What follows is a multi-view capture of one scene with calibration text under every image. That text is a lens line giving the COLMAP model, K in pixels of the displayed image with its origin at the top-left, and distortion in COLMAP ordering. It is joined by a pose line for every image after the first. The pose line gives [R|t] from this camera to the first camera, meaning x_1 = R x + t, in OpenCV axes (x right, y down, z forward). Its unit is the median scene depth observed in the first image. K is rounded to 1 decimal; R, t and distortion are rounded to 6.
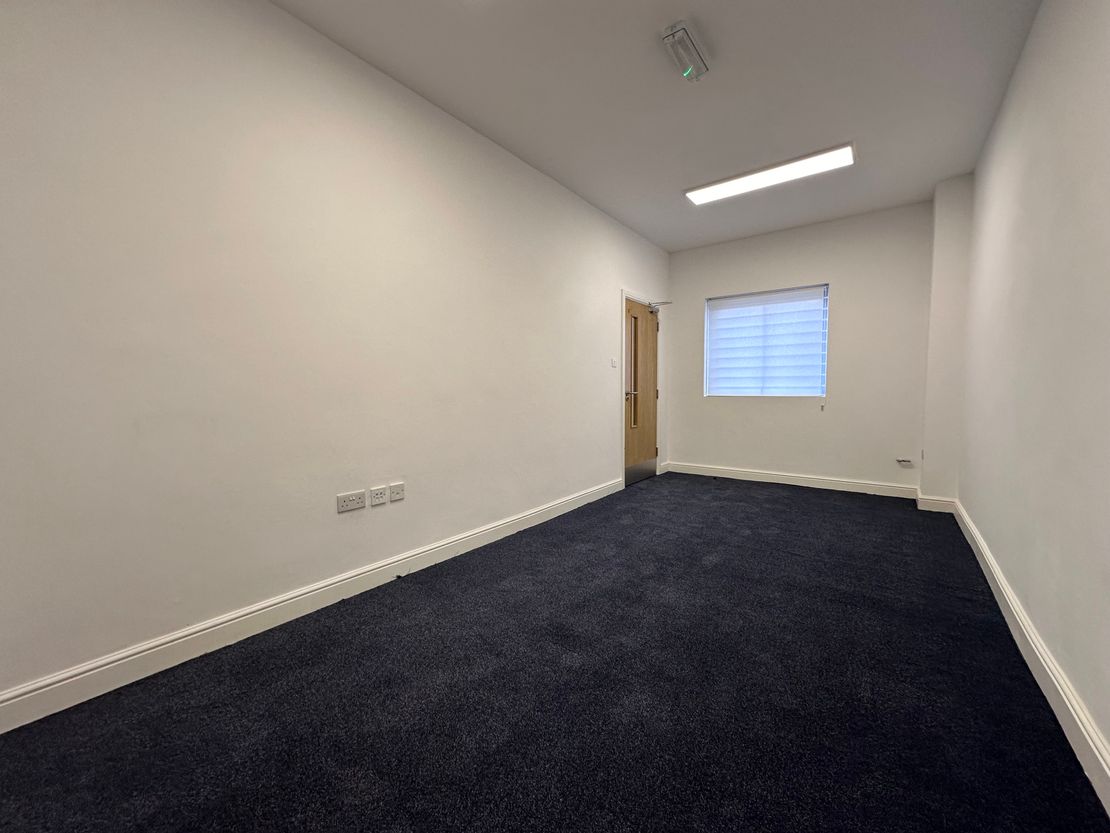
lens RADIAL K [[442.3, 0, 553.7], [0, 442.3, 416.3], [0, 0, 1]] dist [0.000516, -0.000062]
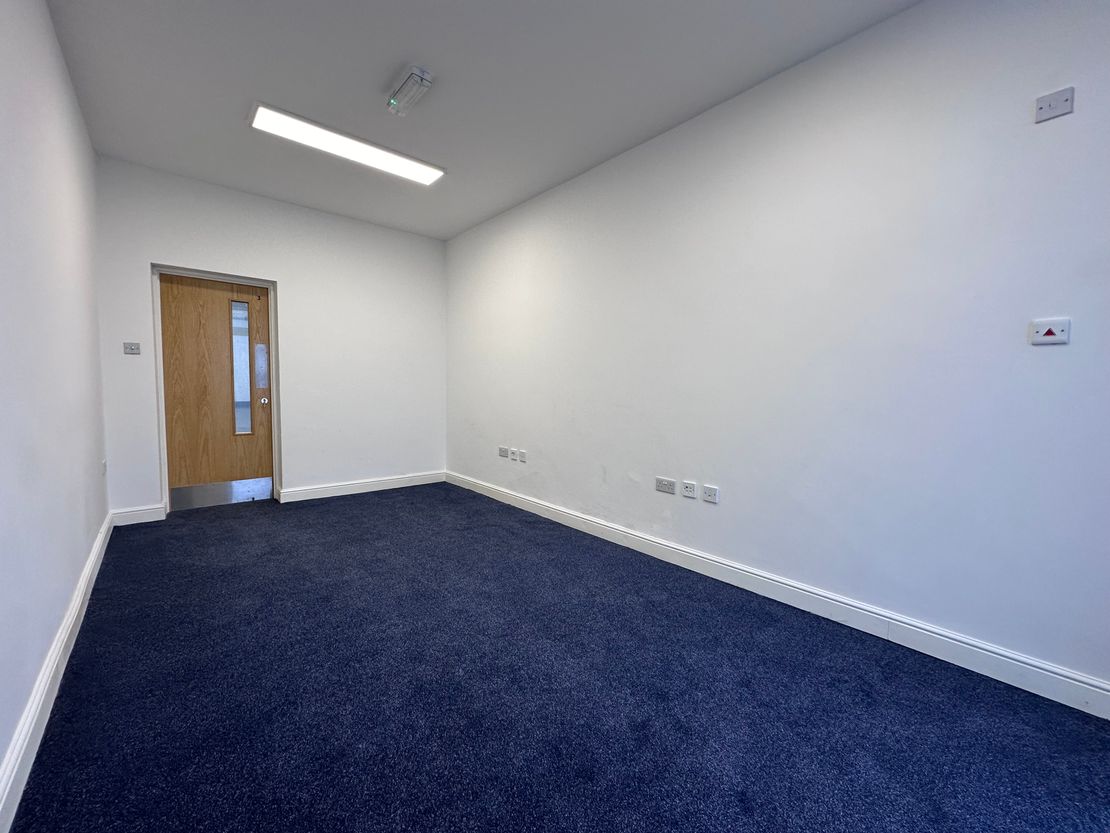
lens RADIAL K [[445.7, 0, 613.3], [0, 445.7, 418.3], [0, 0, 1]] dist [-0.000638, -0.000138]
pose [[-0.145132, 0.066117, -0.987201, 0.785529], [-0.077727, 0.993919, 0.077994, -0.079209], [0.986355, 0.088051, -0.139110, 0.999567]]
